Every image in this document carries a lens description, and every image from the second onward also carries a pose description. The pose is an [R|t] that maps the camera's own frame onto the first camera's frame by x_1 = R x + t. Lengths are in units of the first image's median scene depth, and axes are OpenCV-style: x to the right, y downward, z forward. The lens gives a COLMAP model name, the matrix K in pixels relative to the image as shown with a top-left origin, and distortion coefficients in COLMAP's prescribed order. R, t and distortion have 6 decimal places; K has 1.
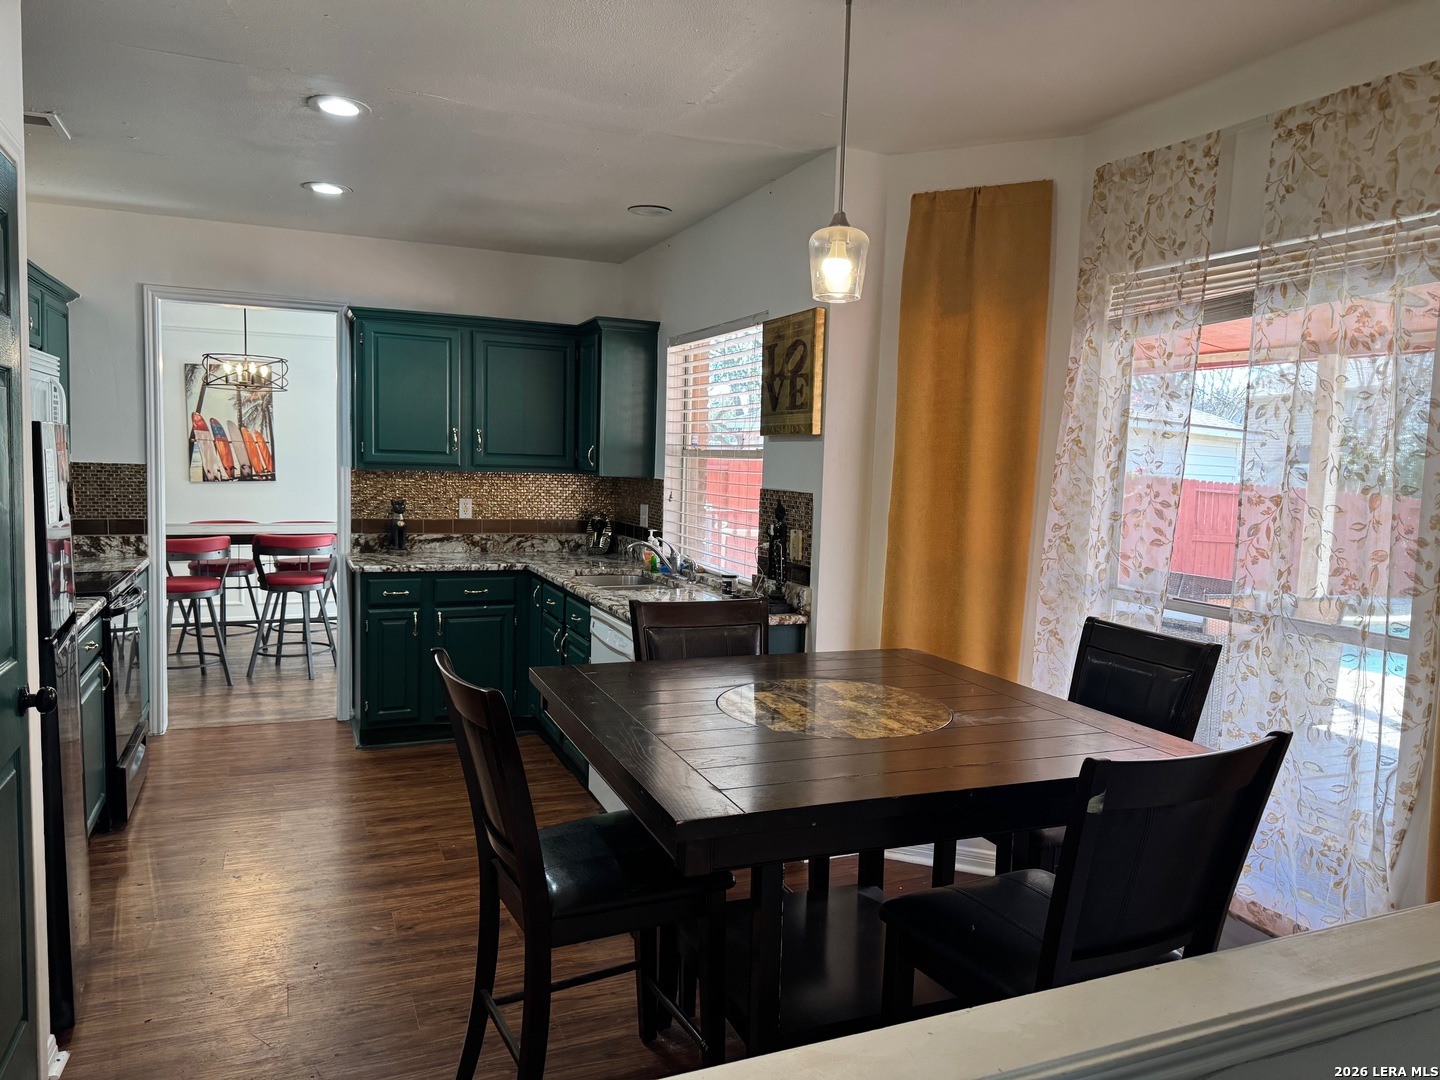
lens RADIAL K [[1028.6, 0, 741.7], [0, 1028.6, 546.5], [0, 0, 1]] dist [0.093118, -0.168142]
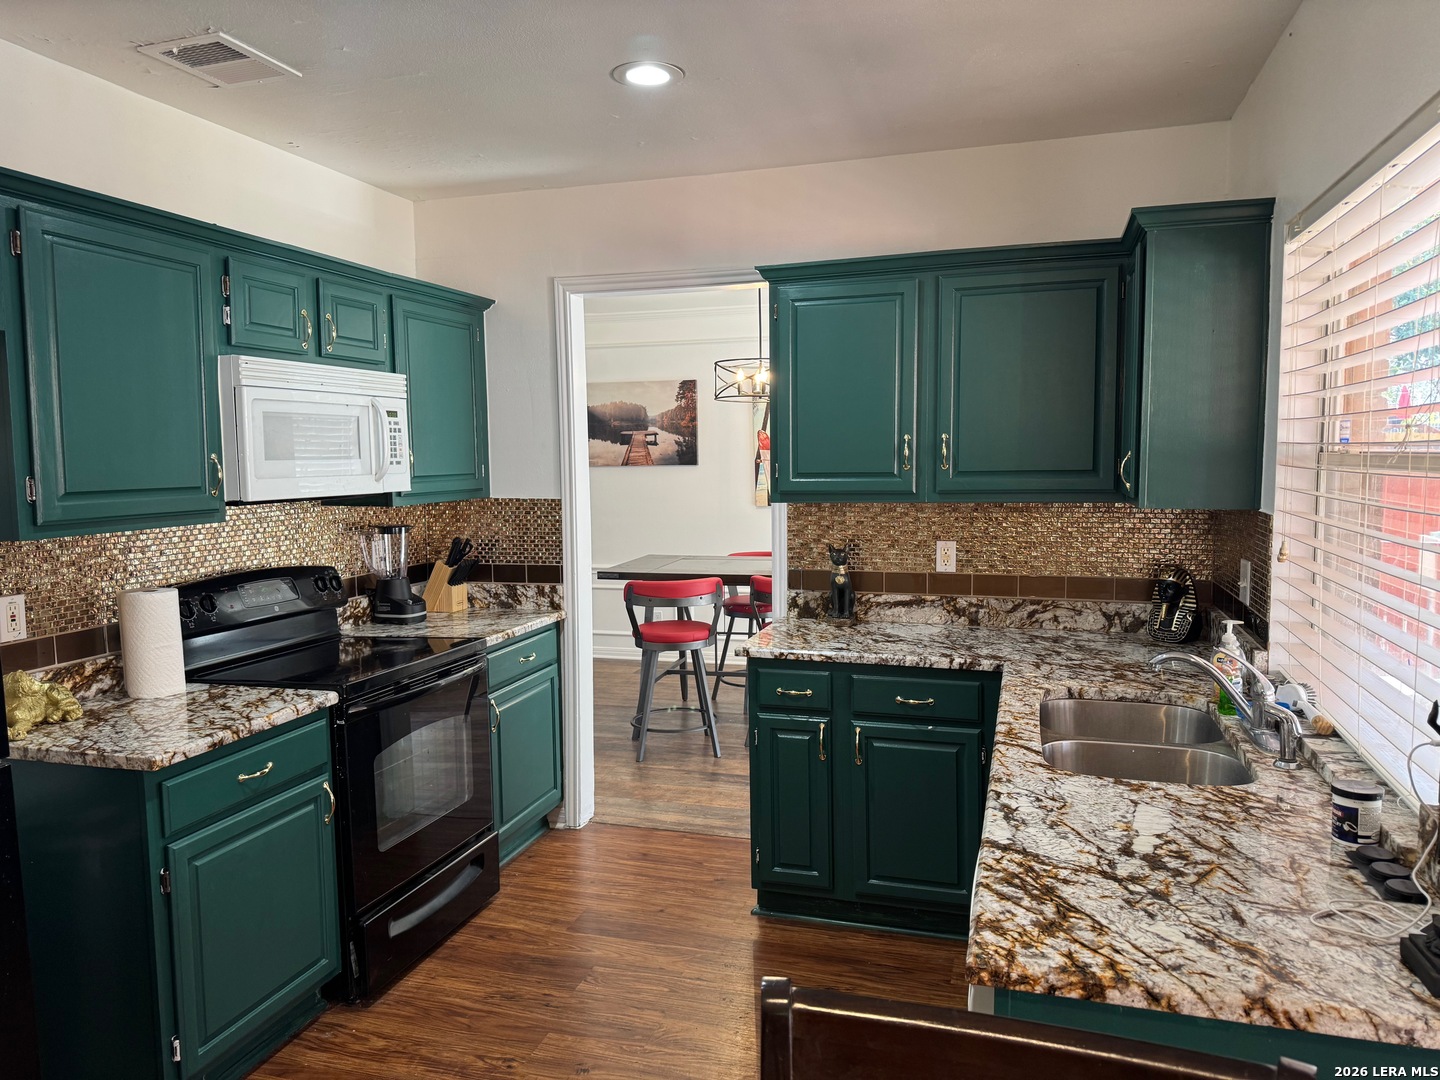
lens RADIAL K [[1016.1, 0, 717.0], [0, 1016.1, 542.7], [0, 0, 1]] dist [0.104058, -0.152406]
pose [[0.751594, 0.018568, -0.659365, 0.048967], [-0.022808, 0.999738, 0.002155, -0.045923], [0.659232, 0.013419, 0.751820, 0.446964]]
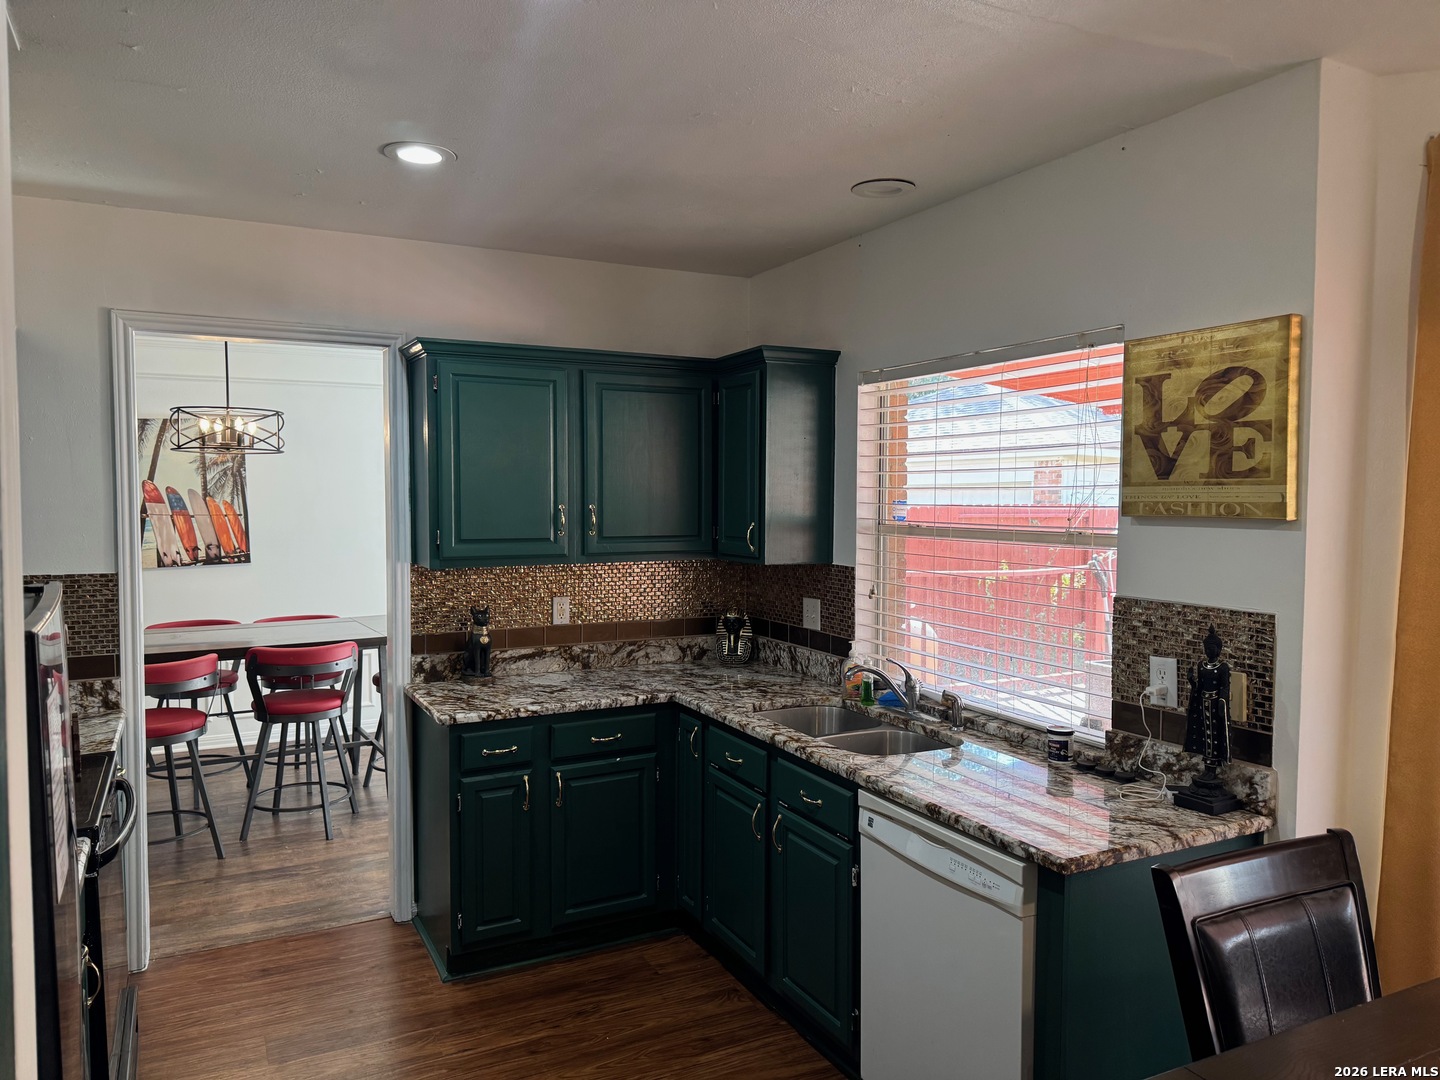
lens RADIAL K [[1016.1, 0, 717.0], [0, 1016.1, 542.7], [0, 0, 1]] dist [0.104058, -0.152406]
pose [[0.997668, -0.030502, 0.061065, -0.210251], [0.032656, 0.998868, -0.034599, -0.059324], [-0.059941, 0.036512, 0.997534, 0.287528]]
